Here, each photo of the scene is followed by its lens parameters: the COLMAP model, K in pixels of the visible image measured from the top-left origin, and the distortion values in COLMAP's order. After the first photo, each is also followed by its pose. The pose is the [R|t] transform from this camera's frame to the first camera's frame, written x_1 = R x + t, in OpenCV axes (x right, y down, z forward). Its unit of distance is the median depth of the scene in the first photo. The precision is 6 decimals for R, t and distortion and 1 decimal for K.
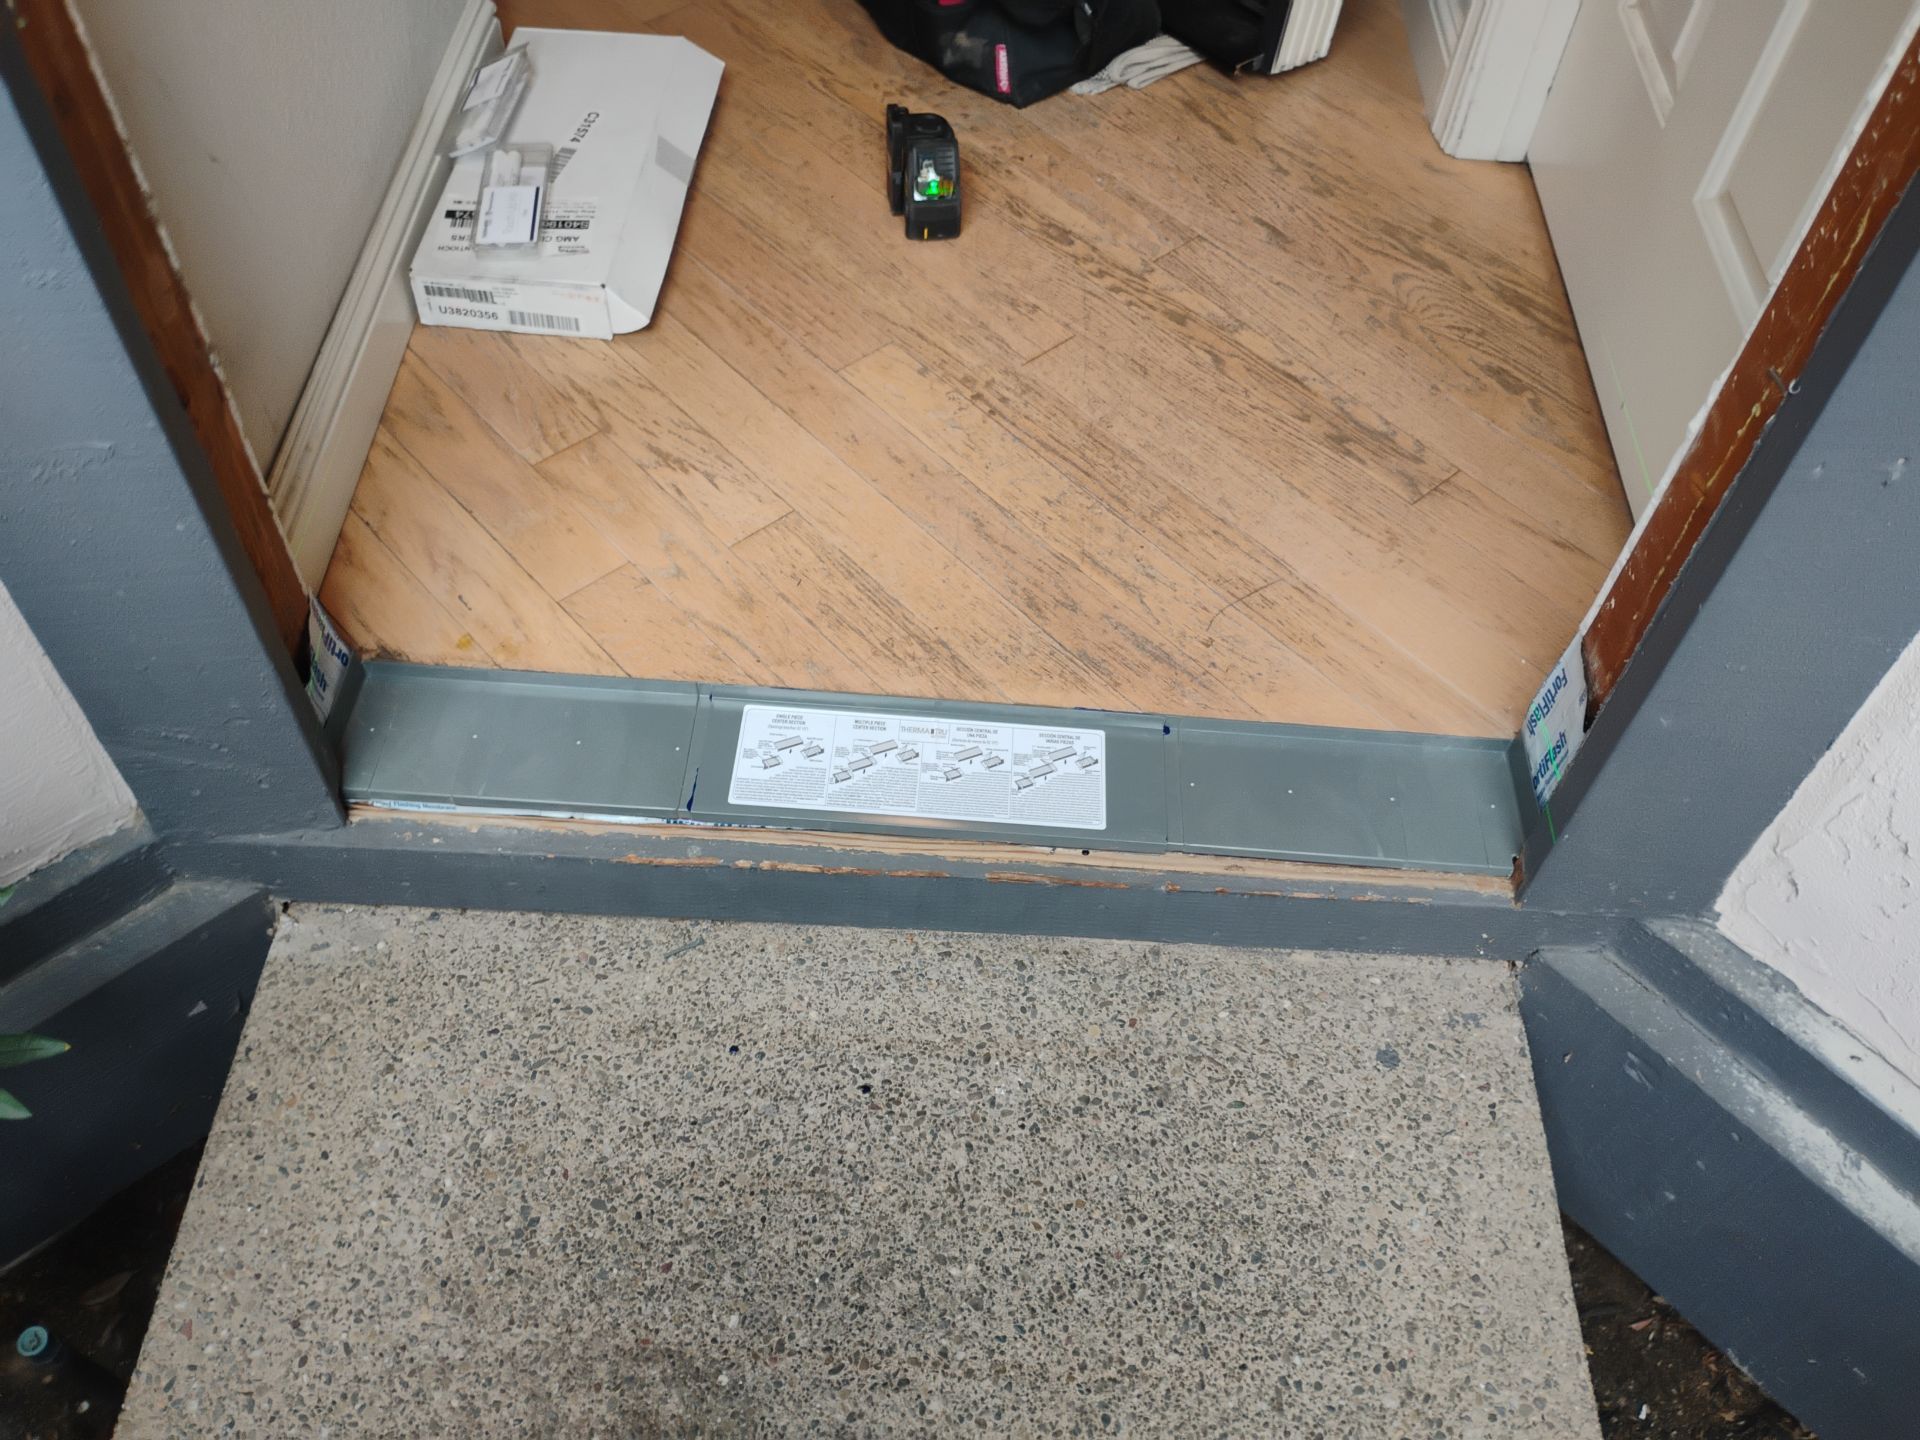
lens RADIAL K [[1619.2, 0, 958.2], [0, 1619.2, 720.8], [0, 0, 1]] dist [0.048995, -0.046298]
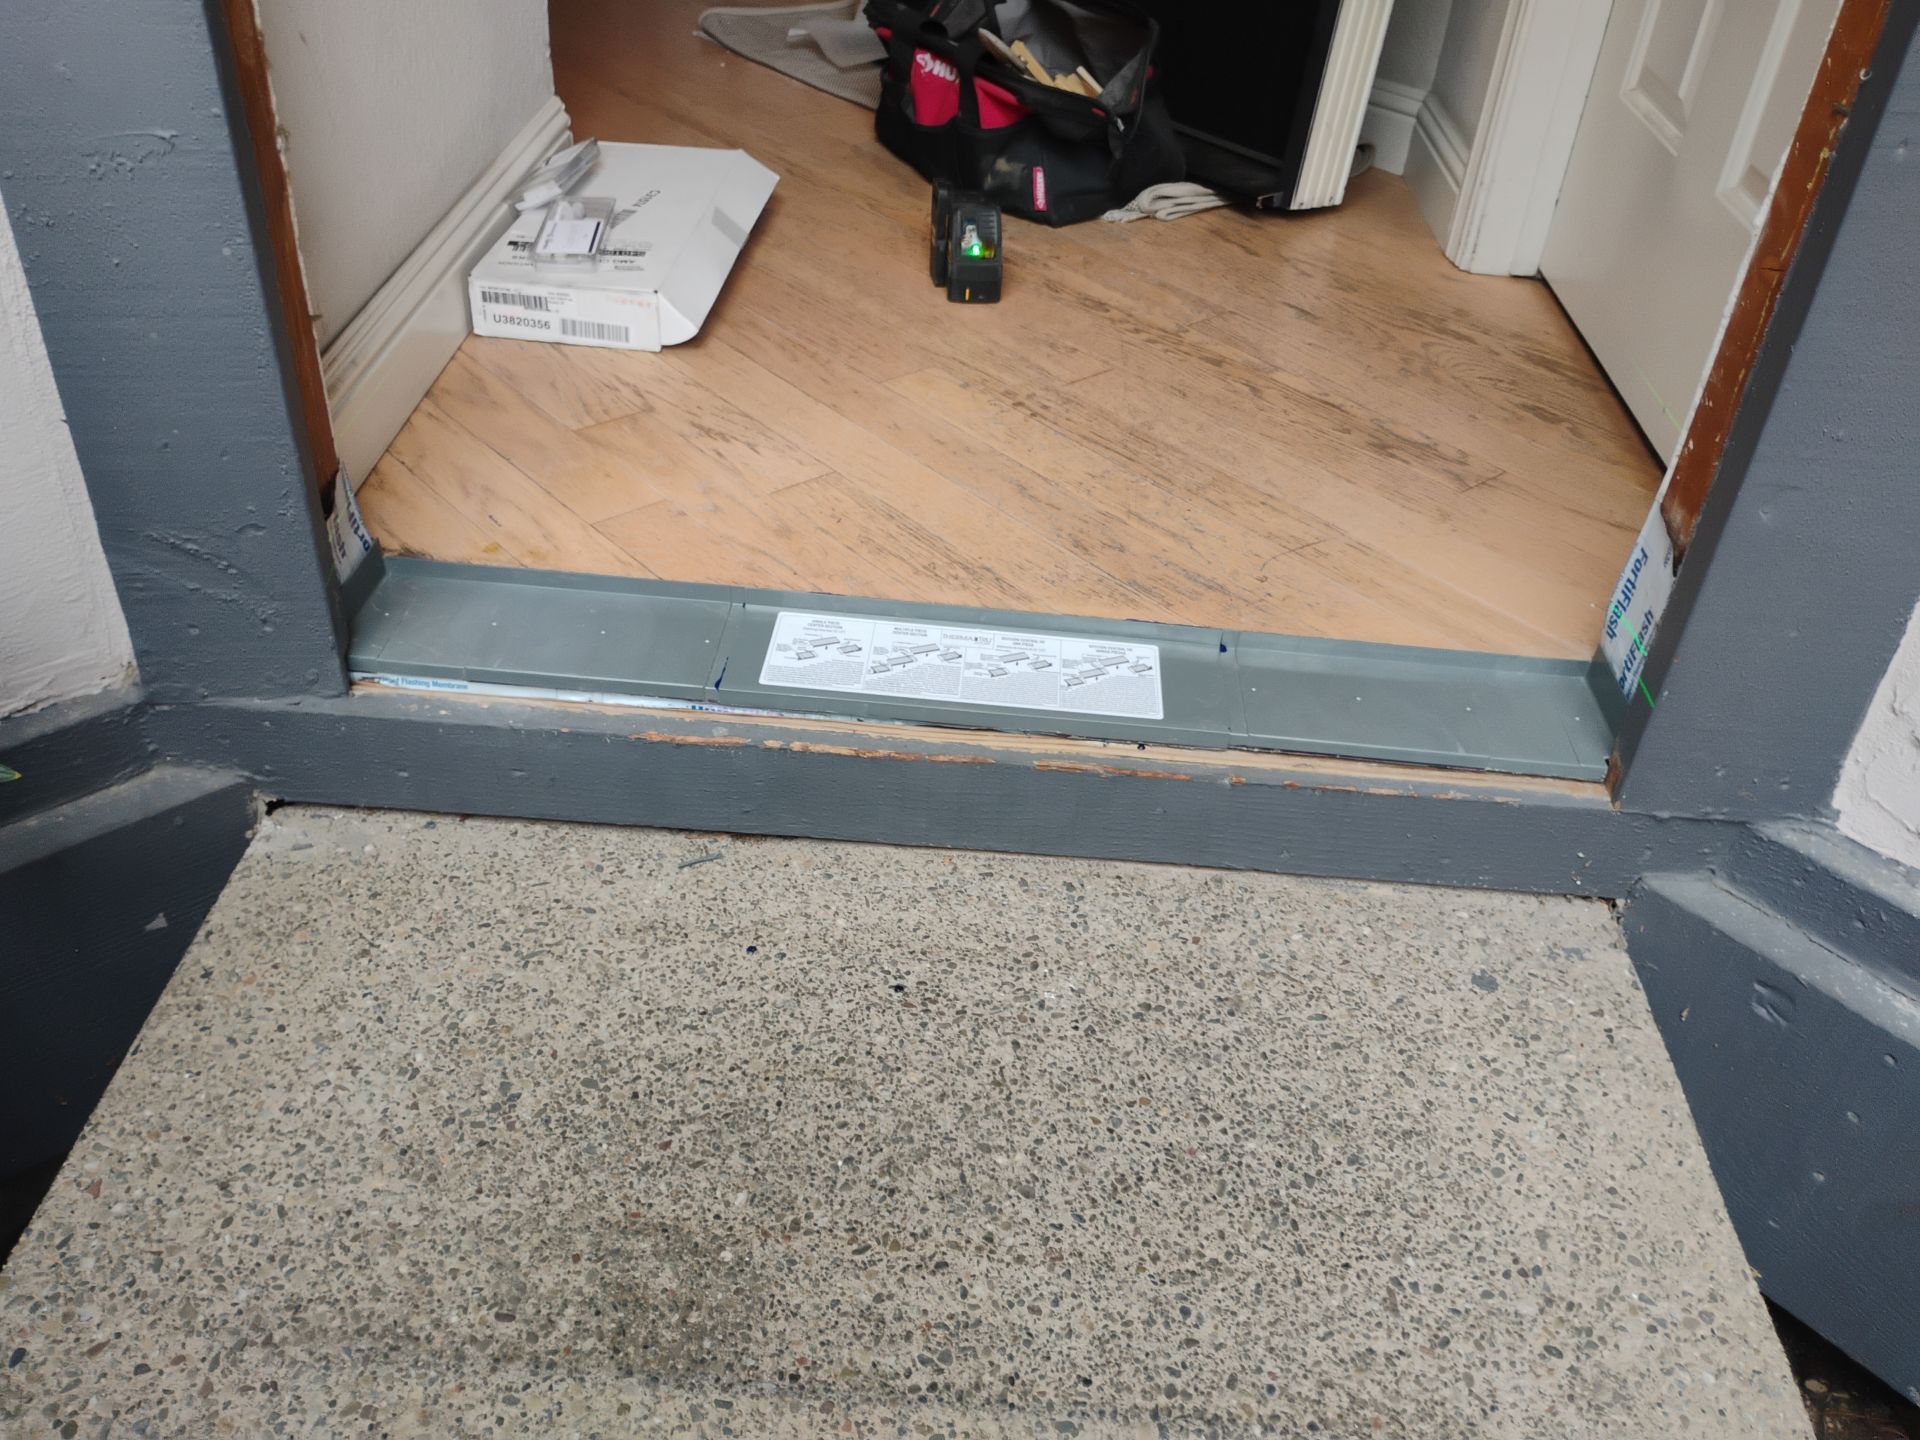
lens RADIAL K [[1619.2, 0, 957.3], [0, 1619.2, 717.2], [0, 0, 1]] dist [0.048995, -0.046298]
pose [[0.999851, 0.017042, -0.002770, -0.024854], [-0.017139, 0.960252, -0.278607, 0.329120], [-0.002088, 0.278613, 0.960401, 0.107695]]
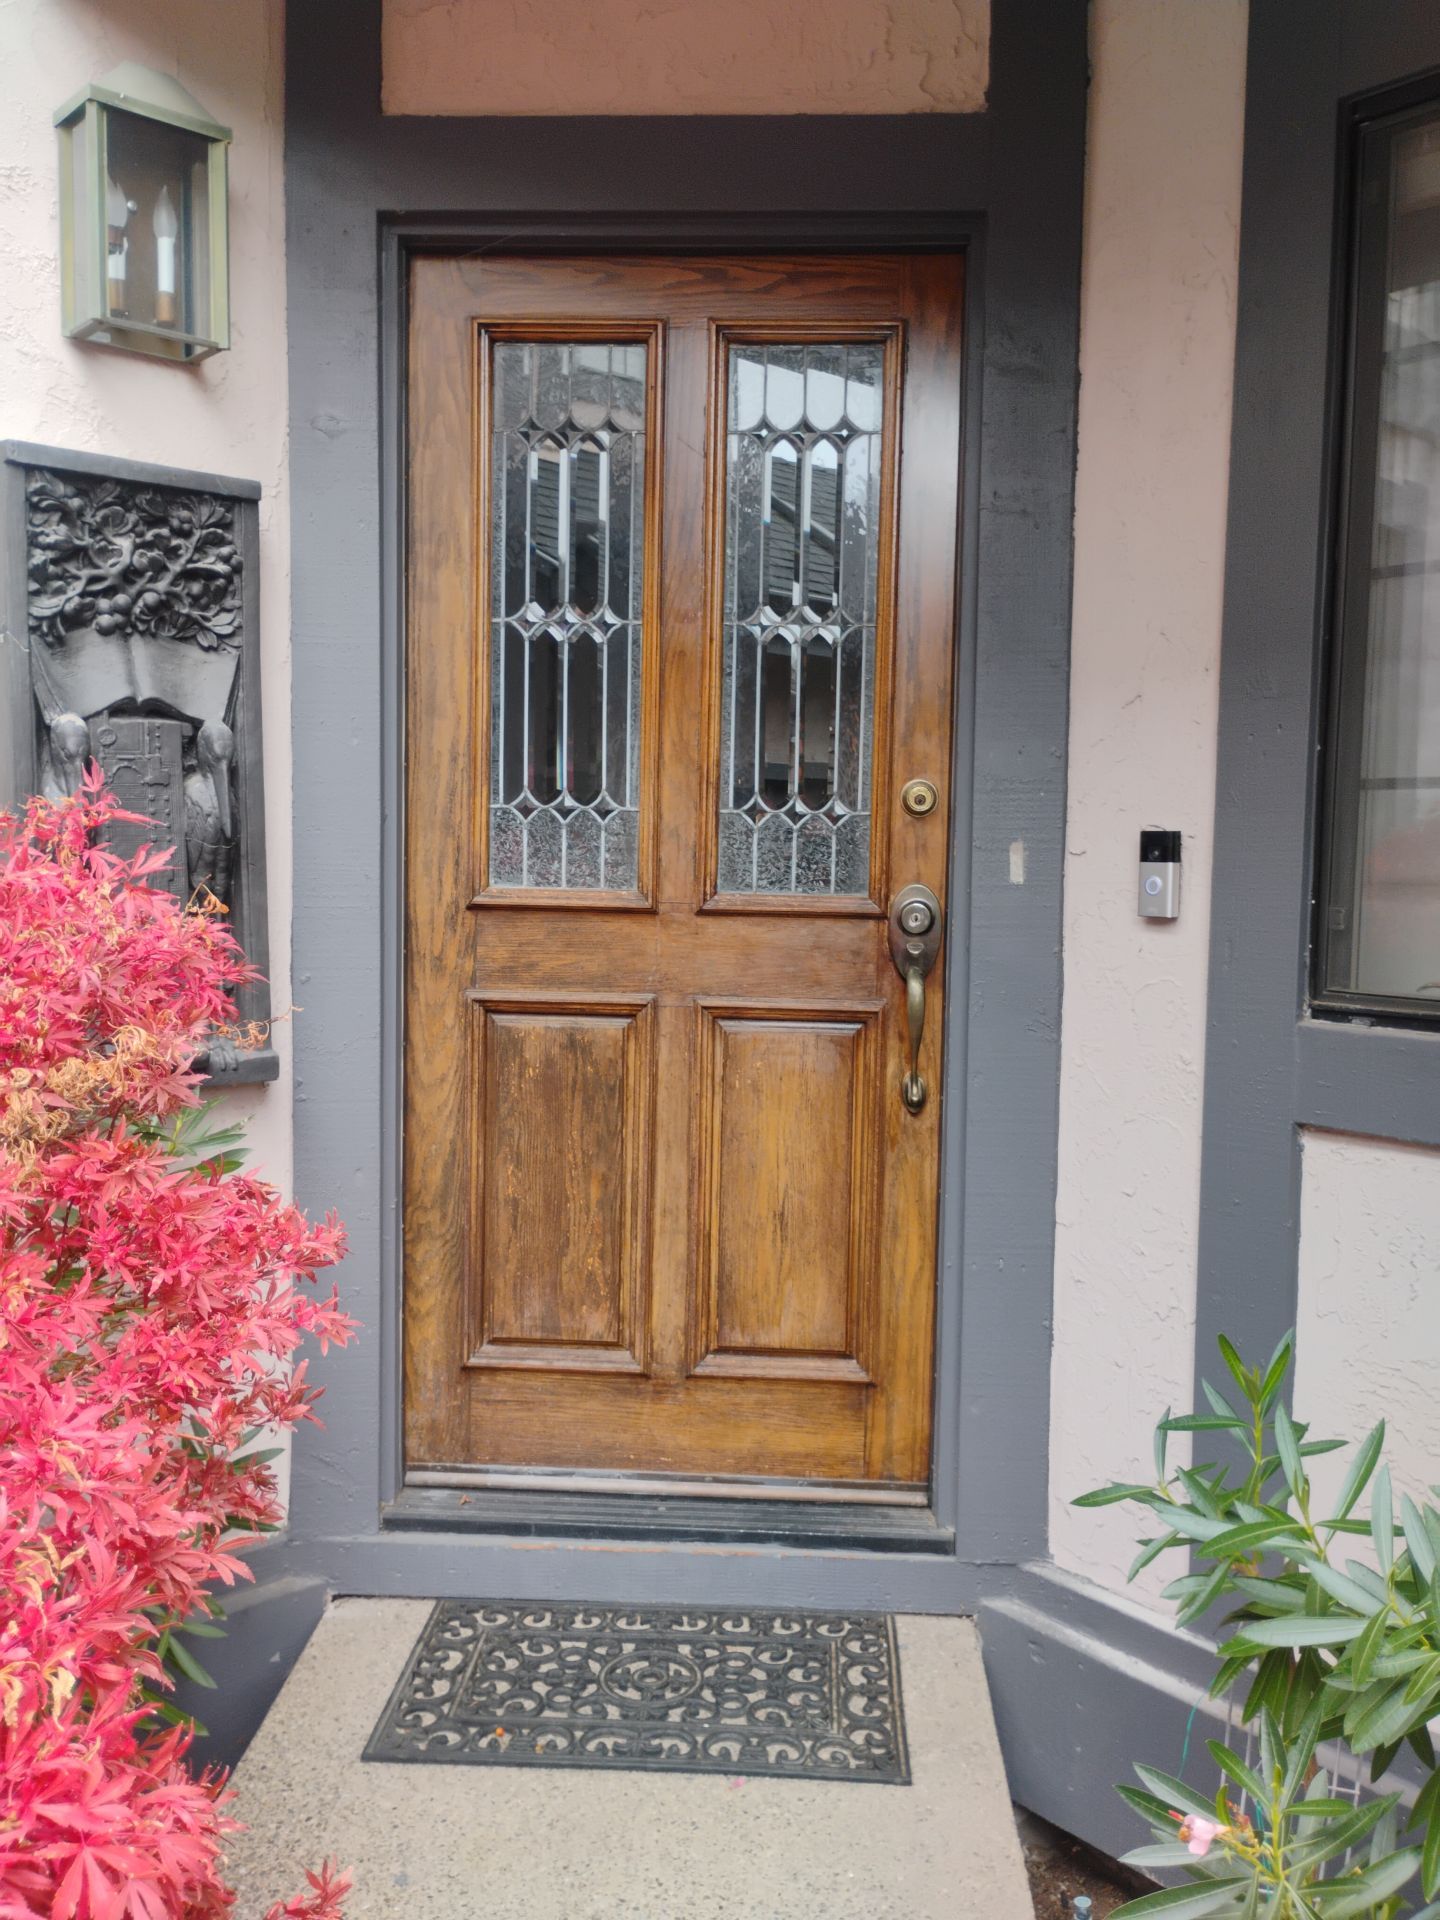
lens RADIAL K [[1619.2, 0, 729.6], [0, 1619.2, 956.7], [0, 0, 1]] dist [0.048995, -0.046298]
pose [[0.999355, -0.032958, -0.014258, 0.119372], [0.011722, 0.674696, -0.738003, 1.092504], [0.033943, 0.737360, 0.674647, -0.906419]]
